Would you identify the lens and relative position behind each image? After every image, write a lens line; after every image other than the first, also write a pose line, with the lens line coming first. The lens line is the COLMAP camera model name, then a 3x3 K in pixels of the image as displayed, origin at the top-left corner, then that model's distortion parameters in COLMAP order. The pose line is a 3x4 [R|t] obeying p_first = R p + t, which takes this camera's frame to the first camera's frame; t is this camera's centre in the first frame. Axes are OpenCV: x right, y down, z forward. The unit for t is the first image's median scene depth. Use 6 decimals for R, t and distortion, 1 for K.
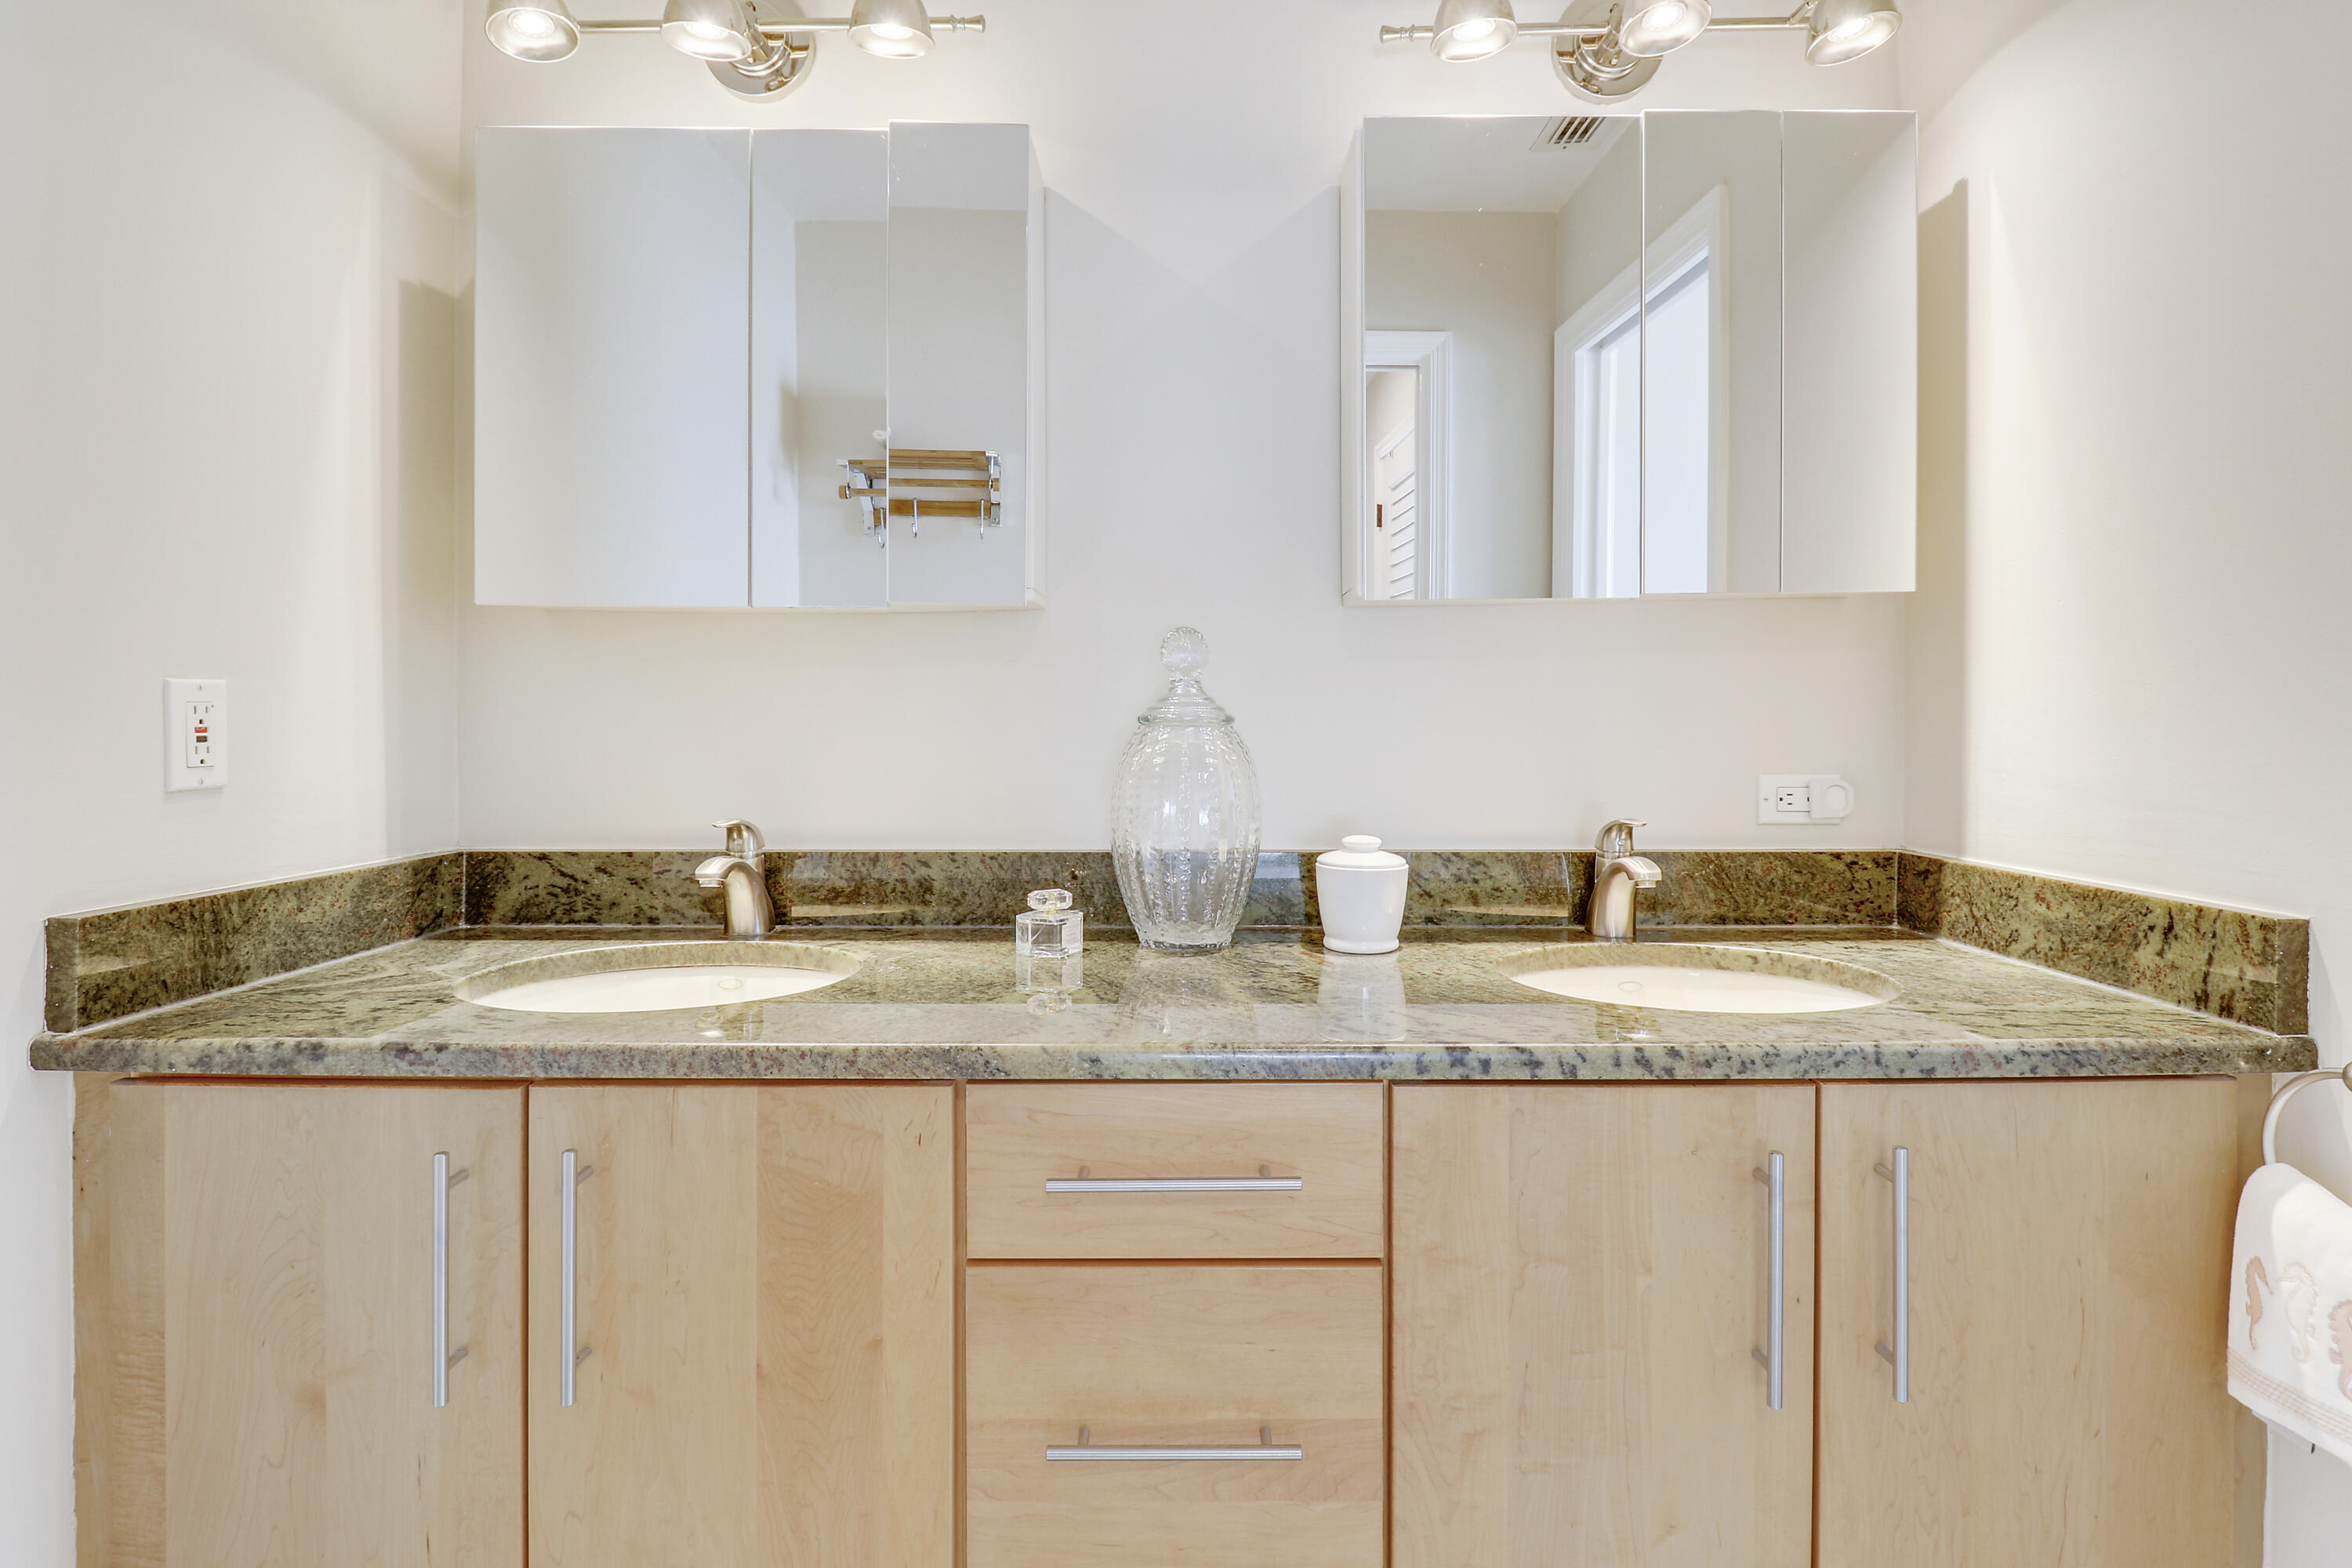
lens RADIAL K [[1091.7, 0, 1171.4], [0, 1091.7, 712.6], [0, 0, 1]] dist [0.014571, -0.017968]
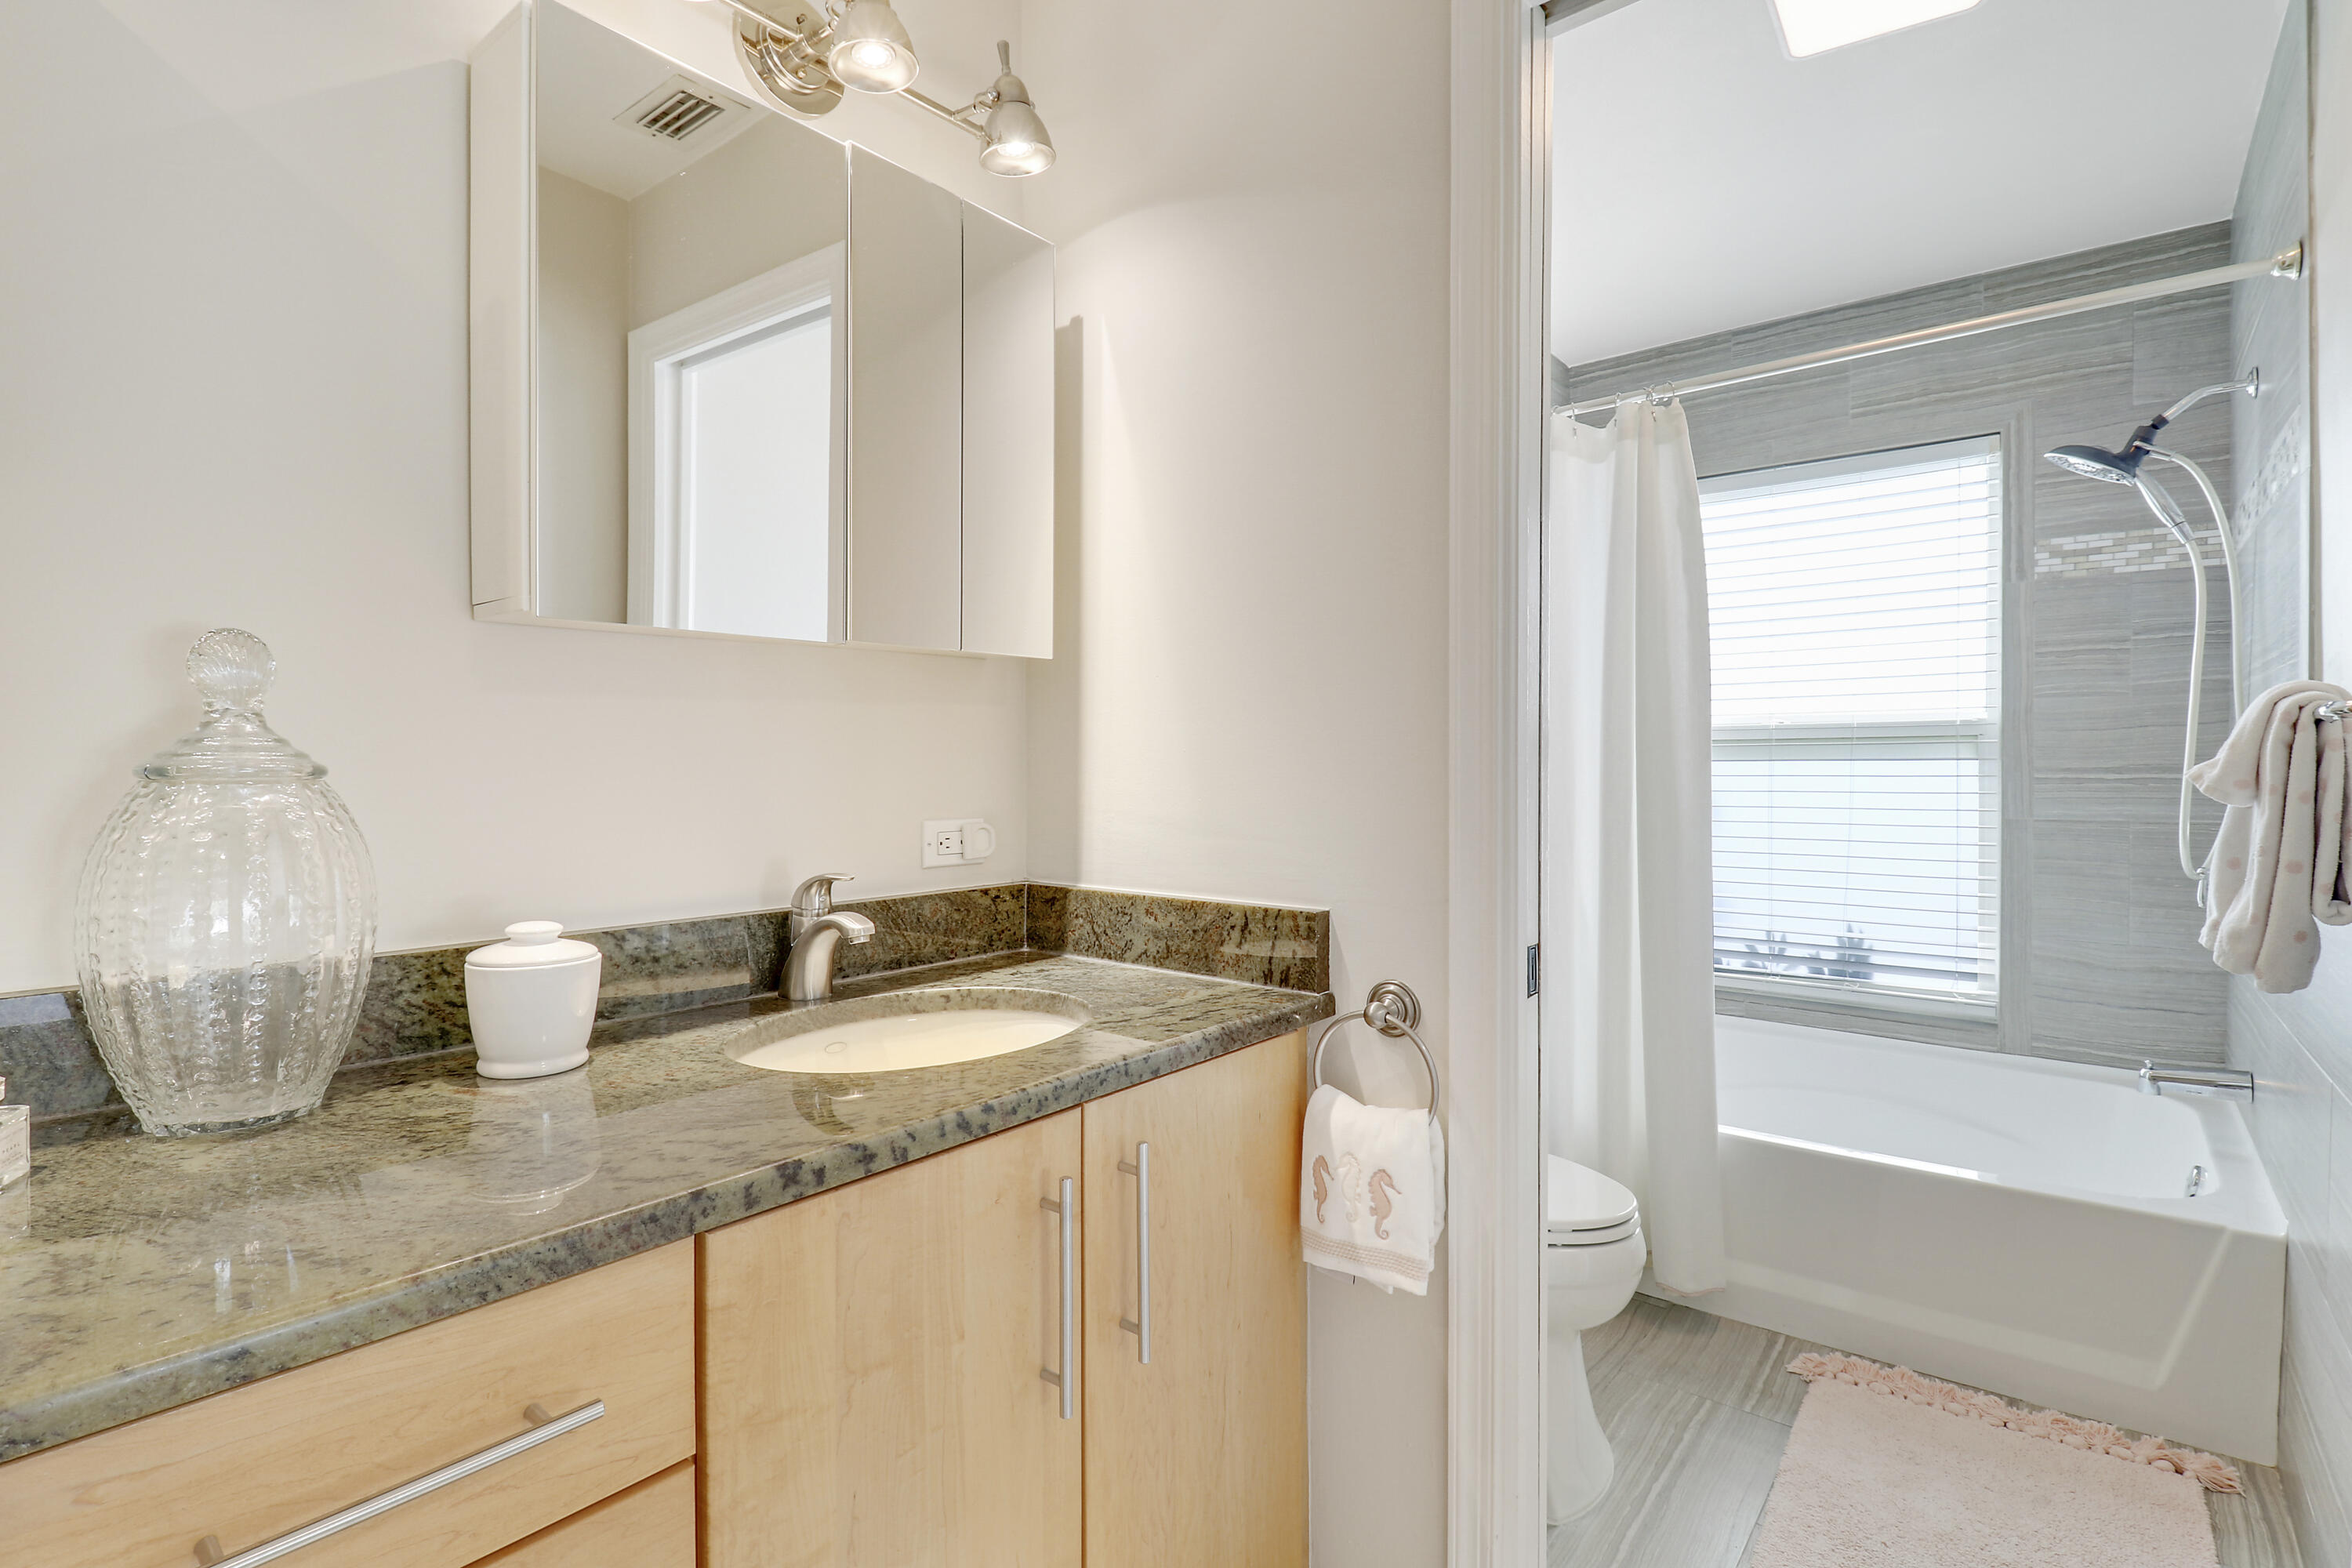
lens RADIAL K [[1106.4, 0, 1177.9], [0, 1106.4, 755.1], [0, 0, 1]] dist [0.001320, -0.008350]
pose [[0.627851, 0.006330, 0.778308, -0.159340], [-0.008627, 0.999962, -0.001173, -0.008515], [-0.778286, -0.005978, 0.627882, 0.169000]]
